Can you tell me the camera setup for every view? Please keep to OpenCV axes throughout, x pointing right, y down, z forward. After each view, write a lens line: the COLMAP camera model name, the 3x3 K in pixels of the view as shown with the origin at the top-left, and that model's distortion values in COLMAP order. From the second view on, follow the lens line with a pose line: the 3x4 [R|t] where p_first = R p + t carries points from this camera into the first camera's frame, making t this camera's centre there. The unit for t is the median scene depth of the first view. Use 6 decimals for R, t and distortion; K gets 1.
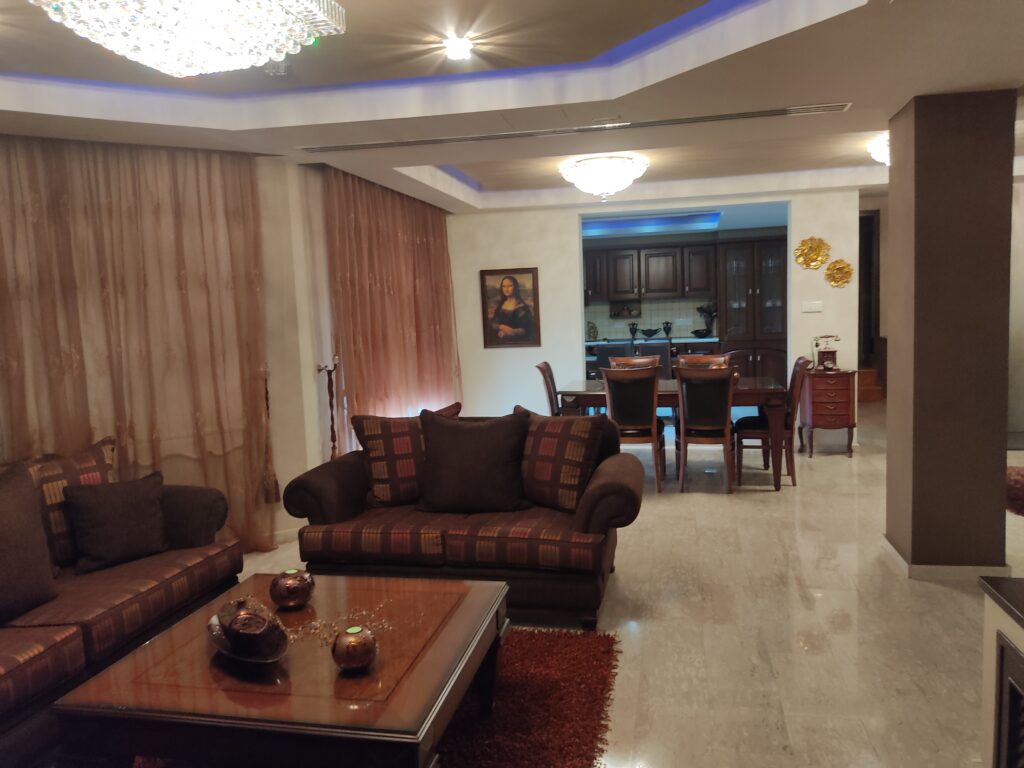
lens RADIAL K [[764.6, 0, 513.6], [0, 764.6, 380.8], [0, 0, 1]] dist [0.090217, -0.166466]
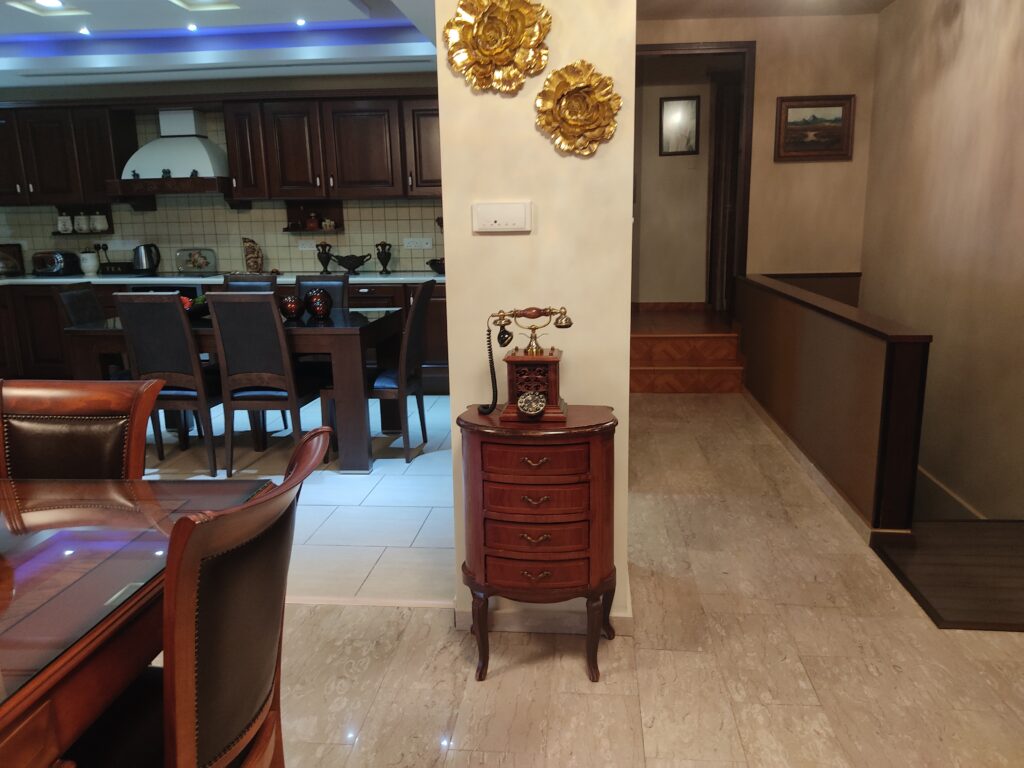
lens RADIAL K [[764.6, 0, 513.6], [0, 764.6, 380.8], [0, 0, 1]] dist [0.090217, -0.166466]
pose [[0.993104, -0.003173, 0.117197, 0.123322], [-0.010005, 0.993694, 0.111680, -0.022015], [-0.116812, -0.112083, 0.986809, 0.234507]]
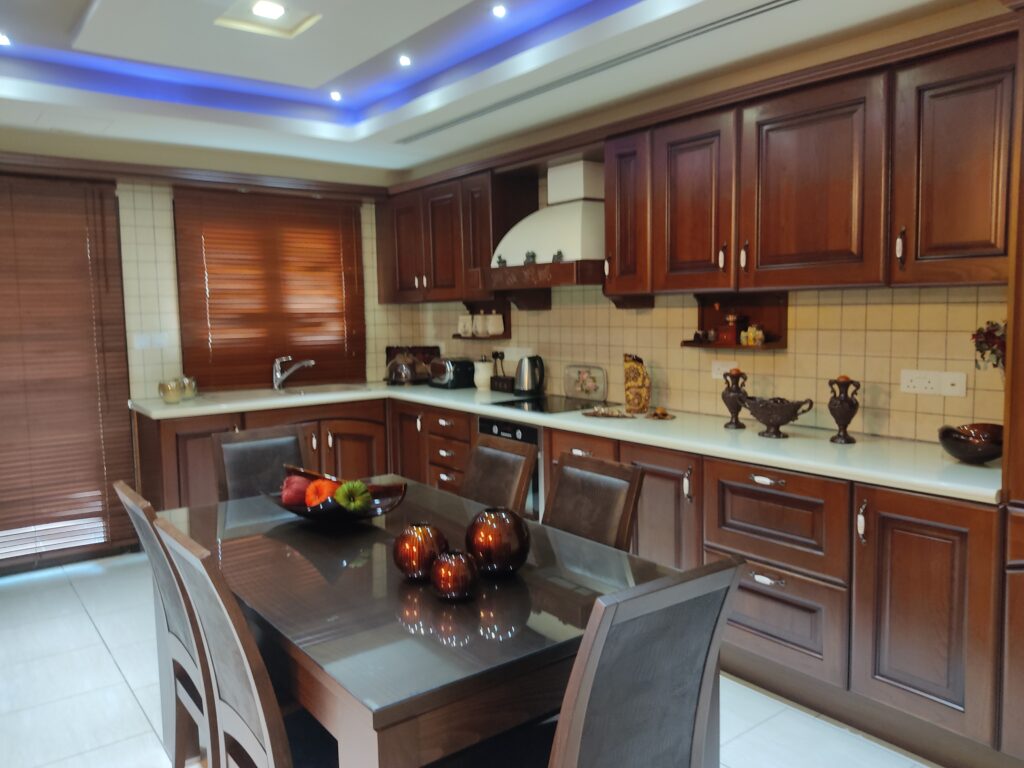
lens RADIAL K [[770.1, 0, 520.0], [0, 770.1, 382.4], [0, 0, 1]] dist [0.065465, -0.090035]
pose [[0.762641, 0.087724, -0.640846, 0.154496], [-0.073083, 0.996103, 0.049382, -0.043444], [0.642681, 0.009174, 0.766079, 0.392786]]
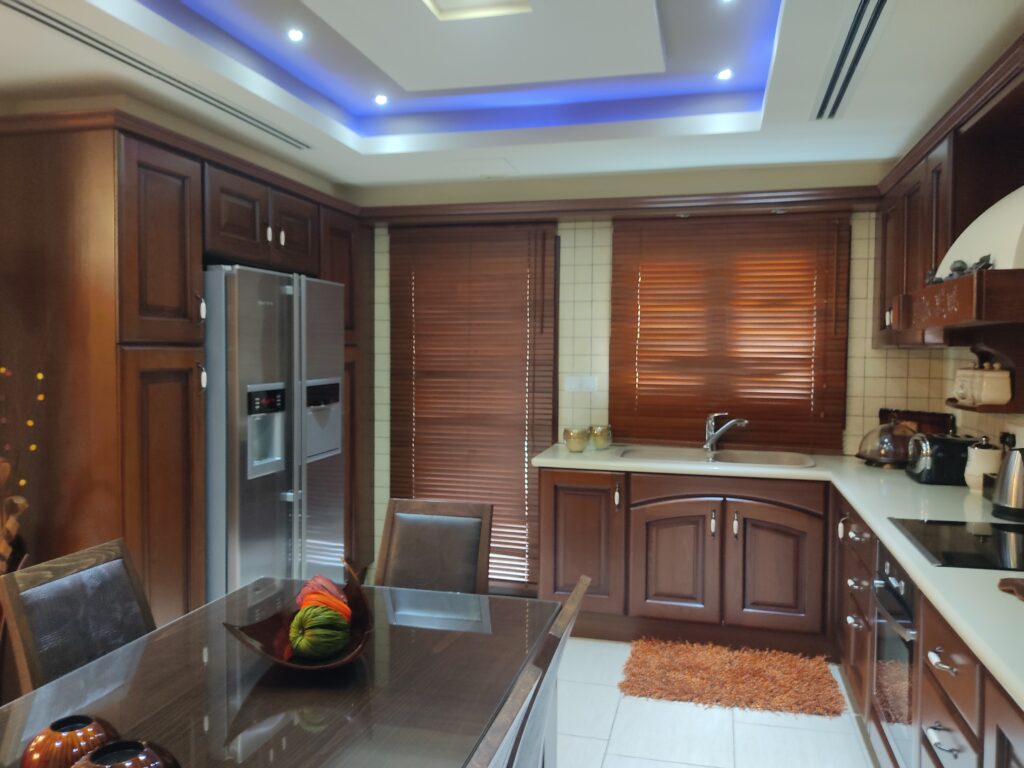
lens RADIAL K [[764.6, 0, 513.6], [0, 764.6, 380.8], [0, 0, 1]] dist [0.090217, -0.166466]
pose [[-0.048245, 0.077239, -0.995845, 0.138767], [-0.098797, 0.991747, 0.081707, -0.052864], [0.993937, 0.102329, -0.040216, 0.488248]]
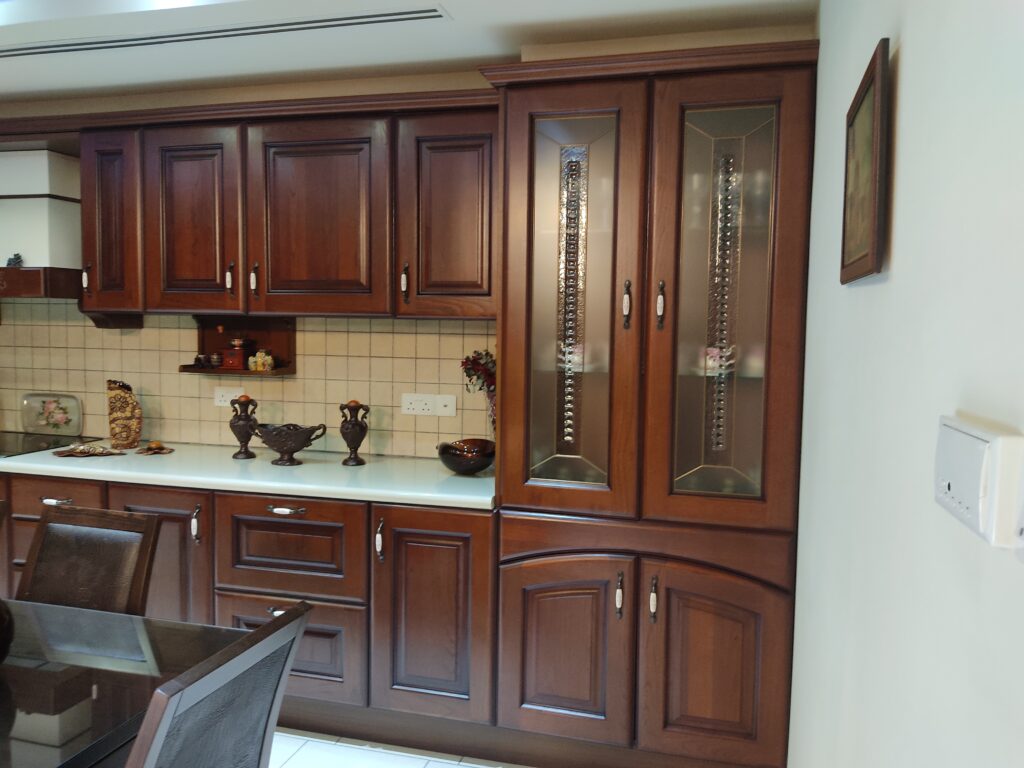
lens RADIAL K [[764.6, 0, 513.6], [0, 764.6, 380.8], [0, 0, 1]] dist [0.090217, -0.166466]
pose [[0.997125, 0.058241, -0.048483, 0.145672], [-0.059554, 0.997884, -0.026095, -0.043683], [0.046861, 0.028907, 0.998483, 0.394849]]
